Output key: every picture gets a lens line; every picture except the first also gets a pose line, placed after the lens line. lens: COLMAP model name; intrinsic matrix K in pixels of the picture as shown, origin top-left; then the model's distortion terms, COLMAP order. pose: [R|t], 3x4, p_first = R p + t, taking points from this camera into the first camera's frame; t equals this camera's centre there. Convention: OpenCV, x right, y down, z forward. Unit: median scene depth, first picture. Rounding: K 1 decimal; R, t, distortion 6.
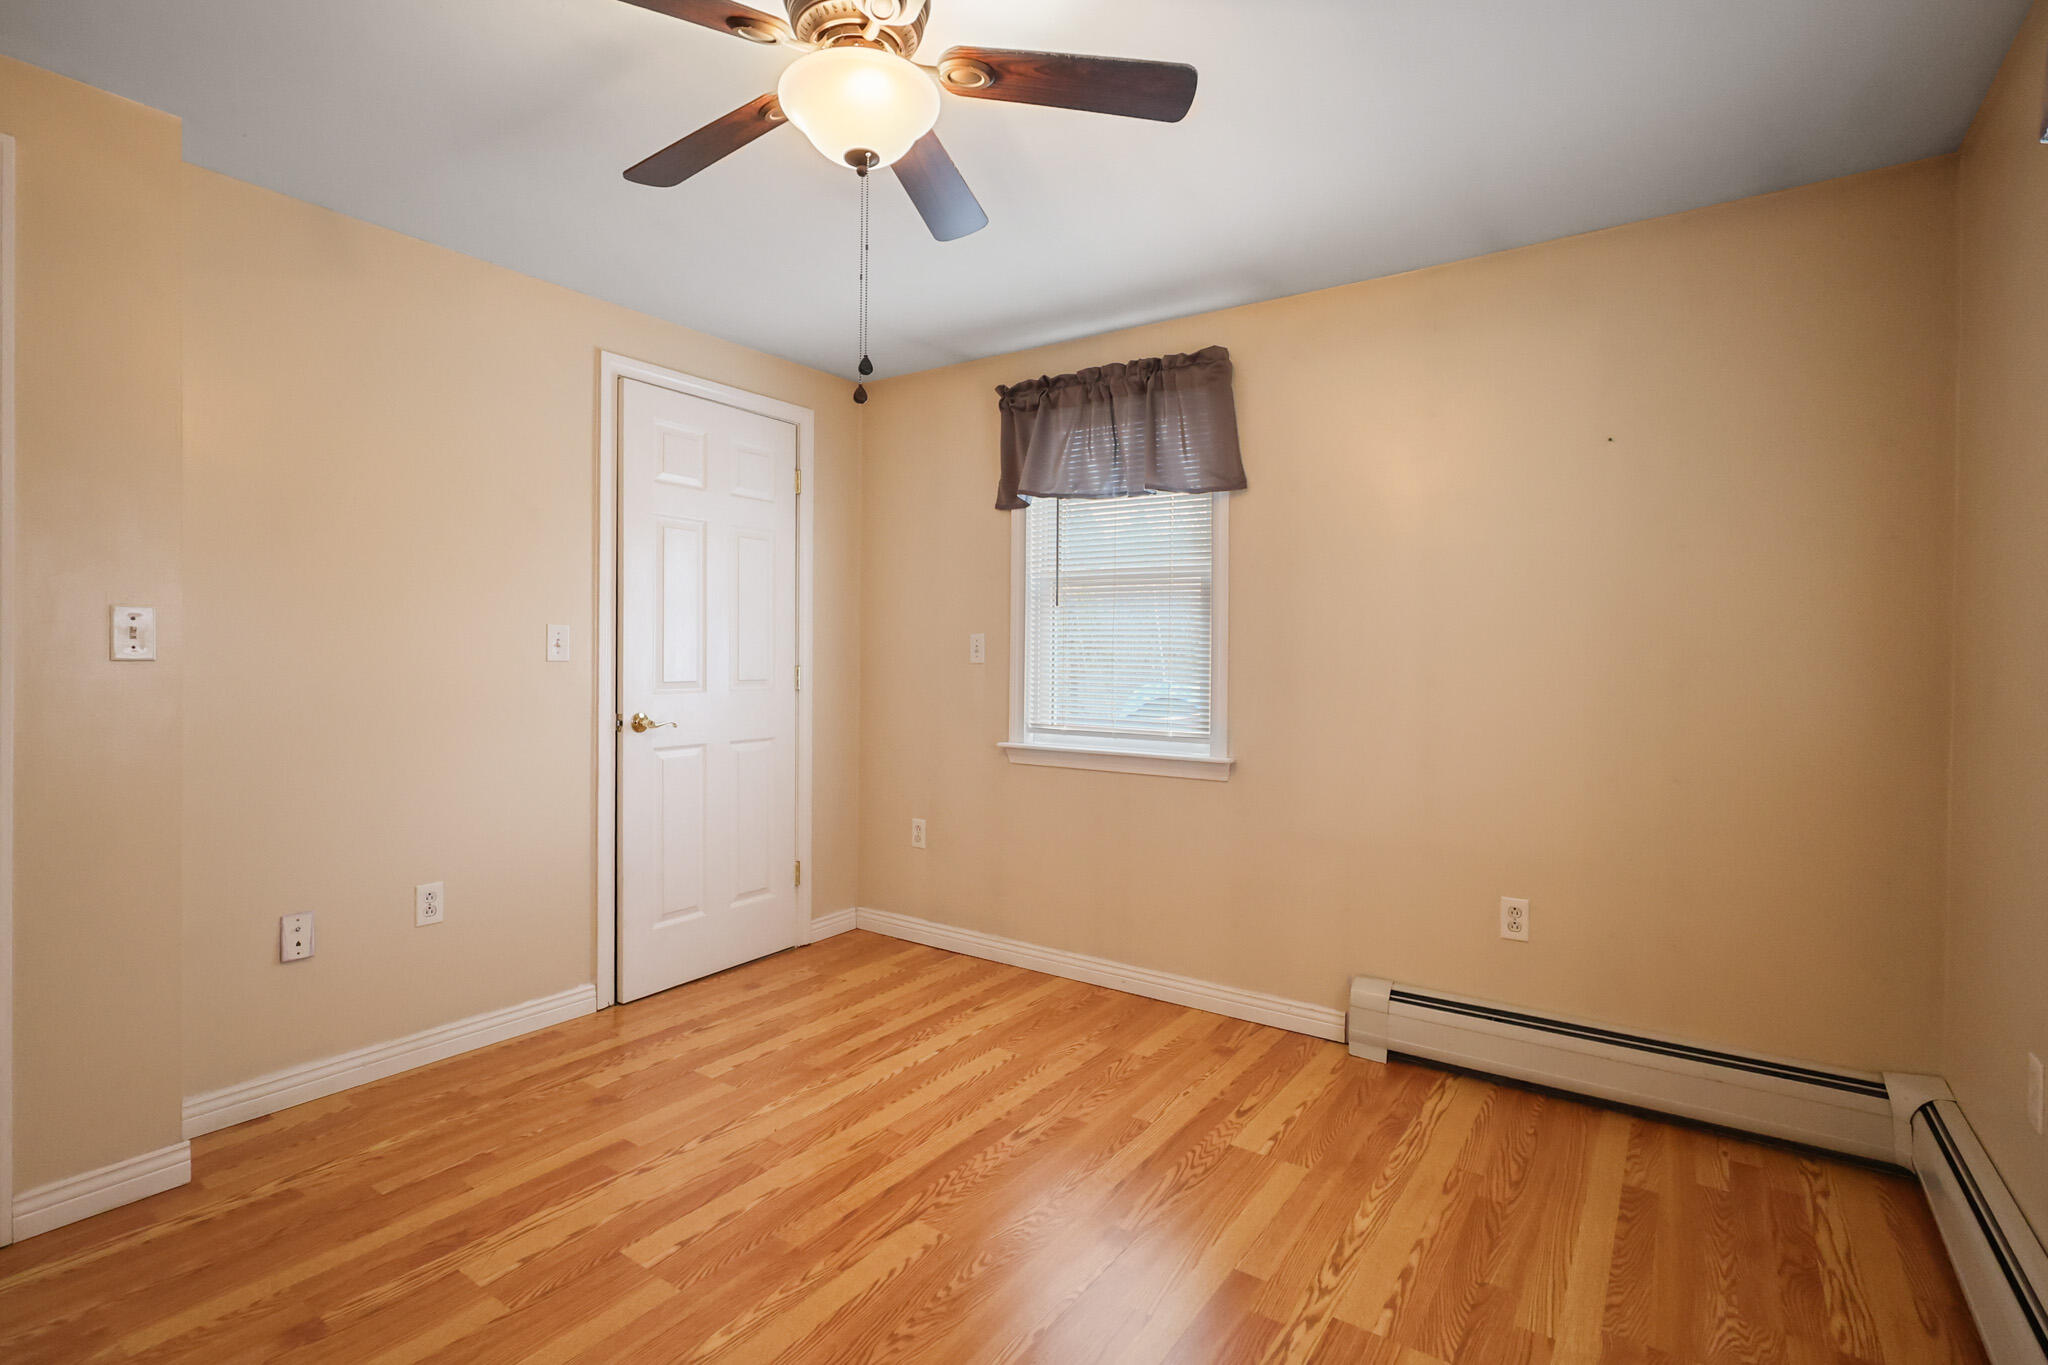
lens RADIAL K [[962.1, 0, 1015.7], [0, 962.1, 652.6], [0, 0, 1]] dist [-0.003464, 0.000628]
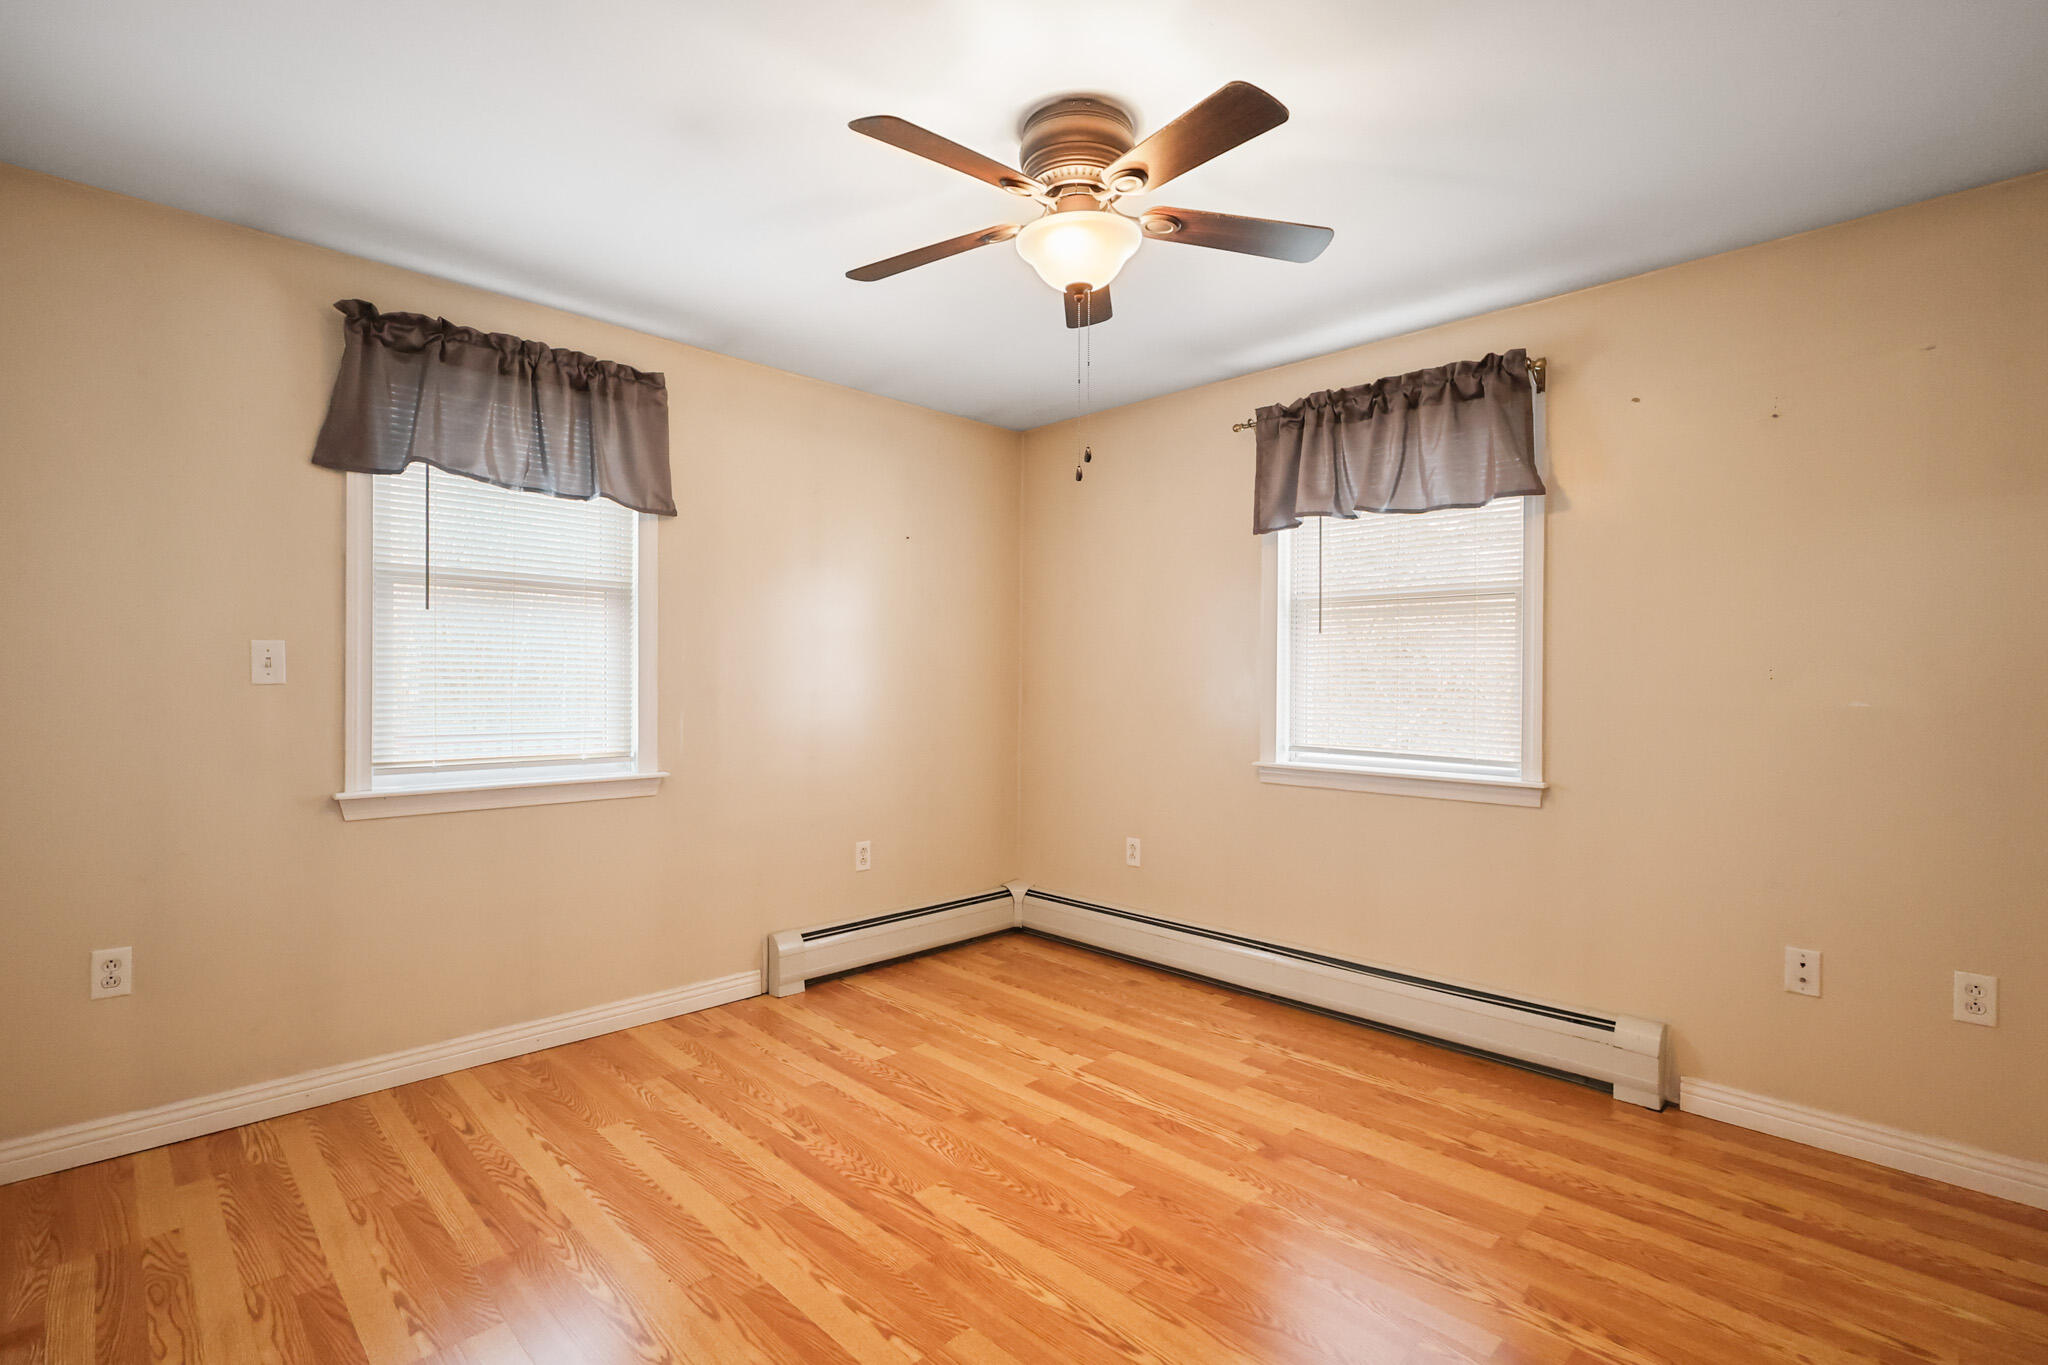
lens RADIAL K [[944.0, 0, 1026.7], [0, 944.0, 669.9], [0, 0, 1]] dist [-0.002997, 0.001179]
pose [[0.174741, 0.002412, 0.984611, -0.793233], [-0.011862, 0.999930, -0.000345, -0.006463], [-0.984543, -0.011619, 0.174757, 0.479945]]
